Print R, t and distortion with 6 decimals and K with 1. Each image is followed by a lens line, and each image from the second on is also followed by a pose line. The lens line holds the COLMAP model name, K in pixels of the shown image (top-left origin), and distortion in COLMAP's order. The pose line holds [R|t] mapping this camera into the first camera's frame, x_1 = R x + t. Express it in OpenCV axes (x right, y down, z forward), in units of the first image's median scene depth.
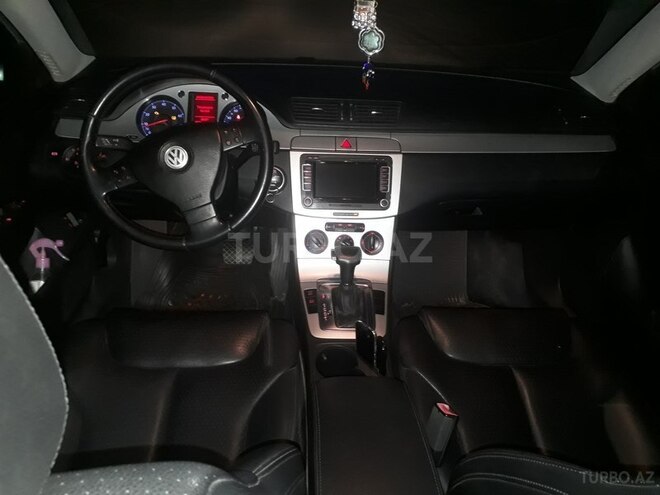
lens RADIAL K [[519.5, 0, 330.2], [0, 519.5, 248.3], [0, 0, 1]] dist [0.012647, 0.005022]
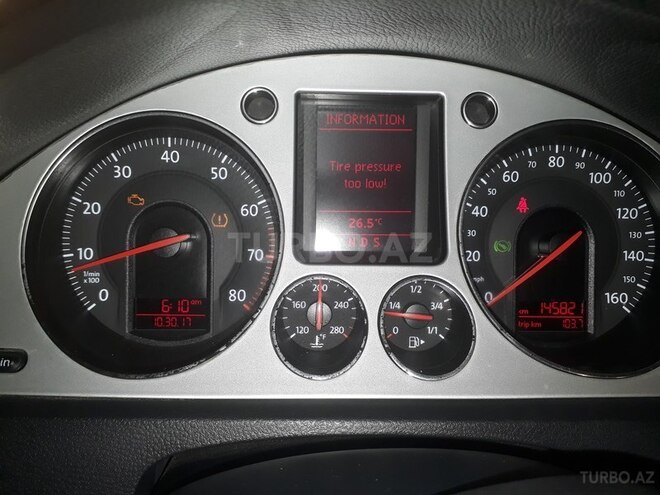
lens RADIAL K [[519.5, 0, 329.7], [0, 519.5, 246.7], [0, 0, 1]] dist [0.012647, 0.005022]
pose [[0.997952, -0.006069, -0.063681, -0.245726], [0.006867, 0.999901, 0.012313, -0.243799], [0.063600, -0.012726, 0.997894, 0.803041]]
